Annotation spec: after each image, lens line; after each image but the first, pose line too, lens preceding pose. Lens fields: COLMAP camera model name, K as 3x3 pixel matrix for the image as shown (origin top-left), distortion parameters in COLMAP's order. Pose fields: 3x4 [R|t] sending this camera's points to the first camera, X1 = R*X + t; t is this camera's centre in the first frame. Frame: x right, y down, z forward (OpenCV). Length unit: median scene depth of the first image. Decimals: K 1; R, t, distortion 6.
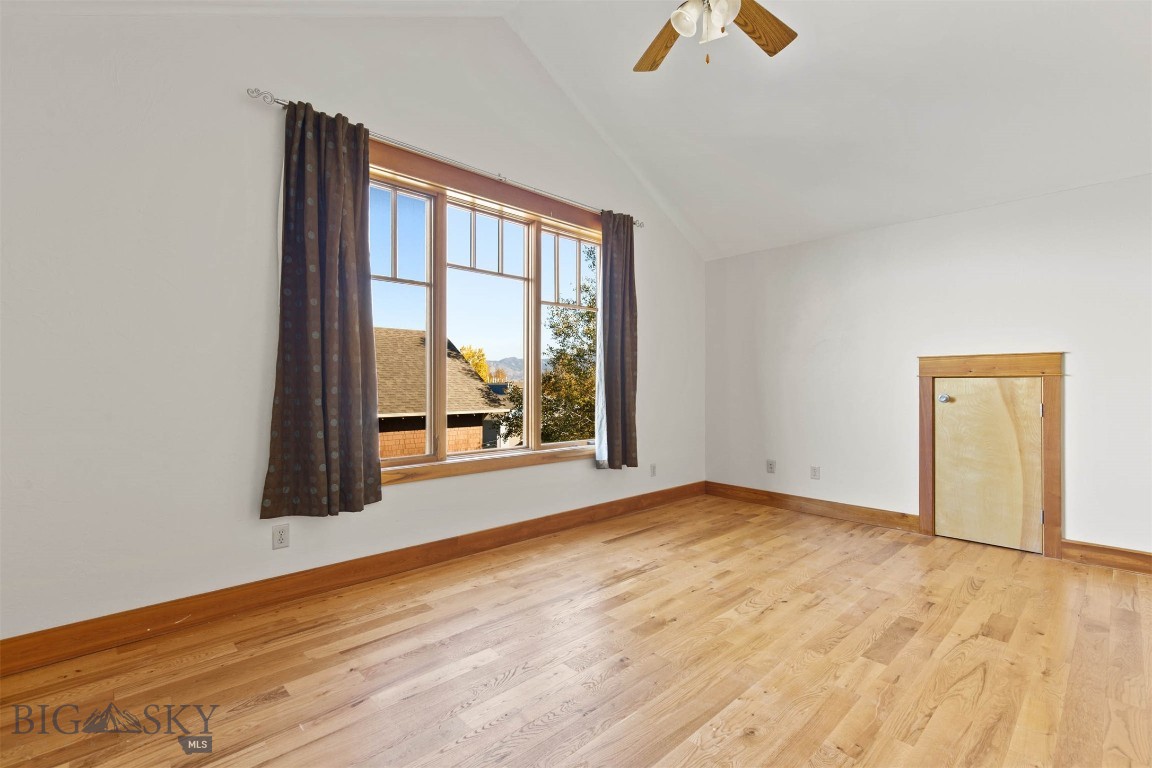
lens RADIAL K [[513.9, 0, 577.9], [0, 513.9, 382.6], [0, 0, 1]] dist [0.003709, 0.000393]
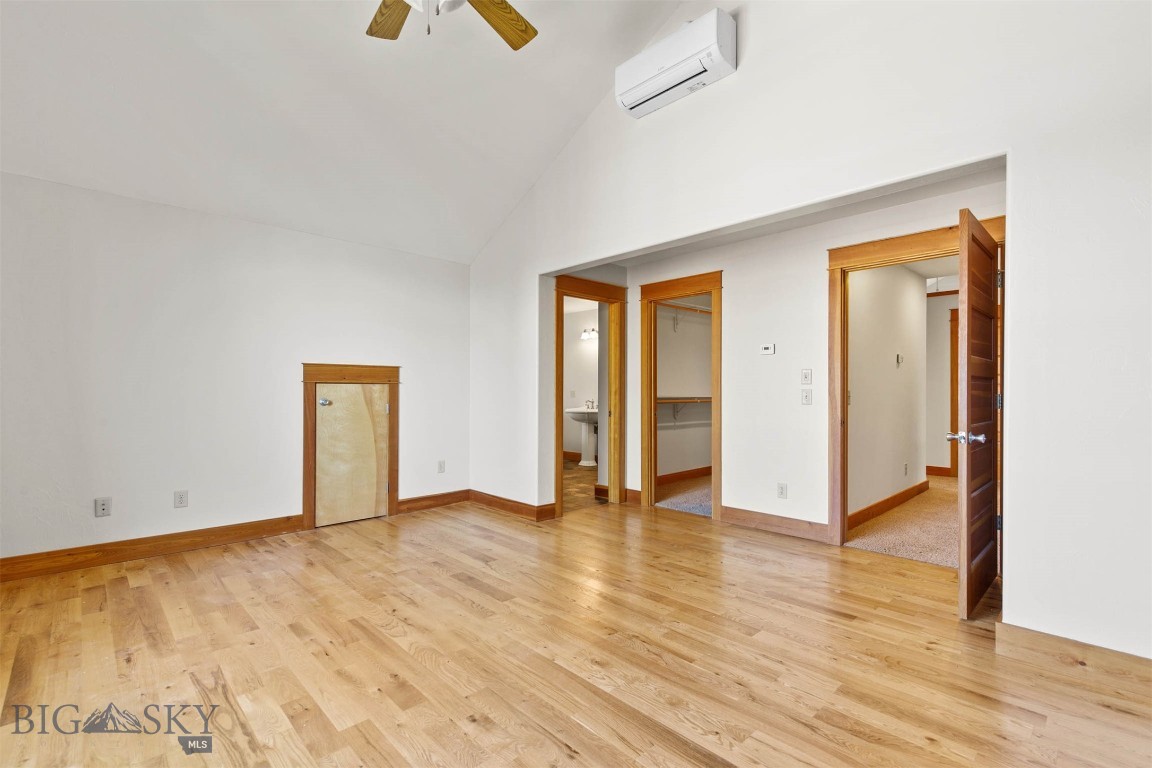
lens RADIAL K [[520.6, 0, 575.5], [0, 520.6, 390.6], [0, 0, 1]] dist [0.001062, -0.000058]
pose [[-0.005809, -0.000115, 0.999983, -0.486781], [-0.005804, 0.999983, 0.000081, 0.003431], [-0.999966, -0.005803, -0.005809, 0.543650]]
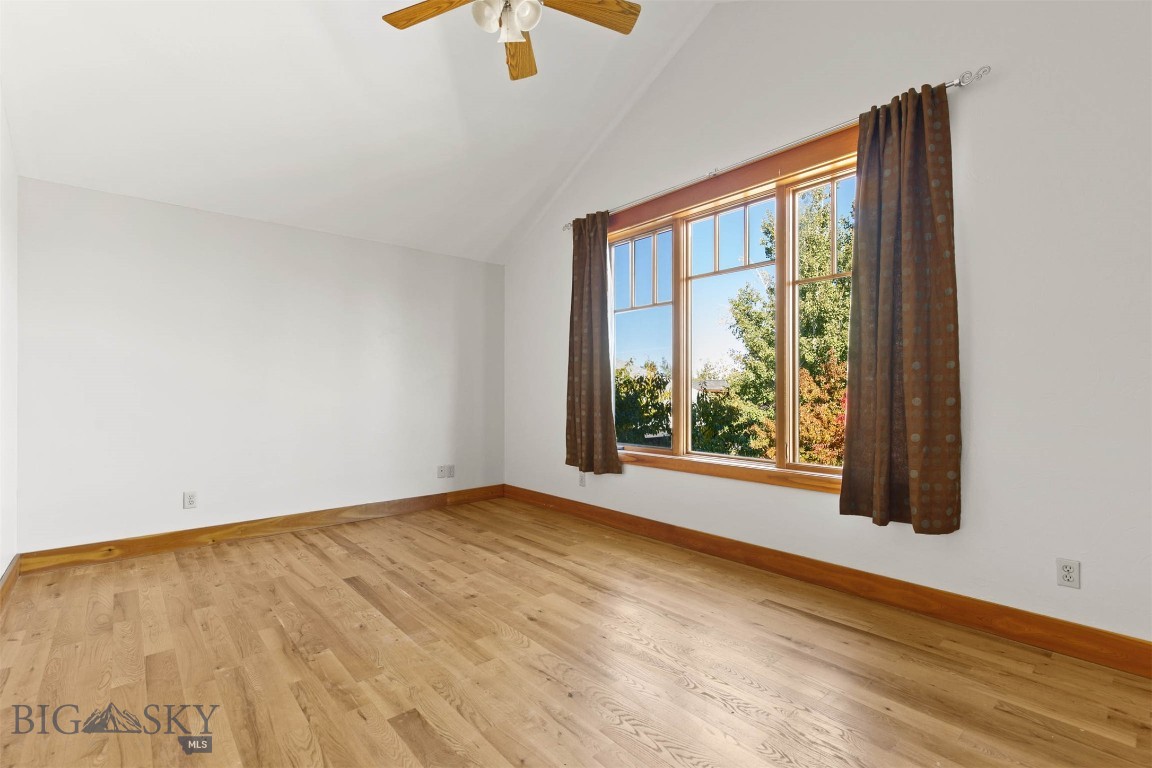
lens RADIAL K [[520.6, 0, 575.5], [0, 520.6, 390.6], [0, 0, 1]] dist [0.001062, -0.000058]
pose [[-0.043697, -0.003374, -0.999039, 0.910020], [0.005769, 0.999977, -0.003629, 0.012152], [0.999028, -0.005922, -0.043676, 0.853944]]
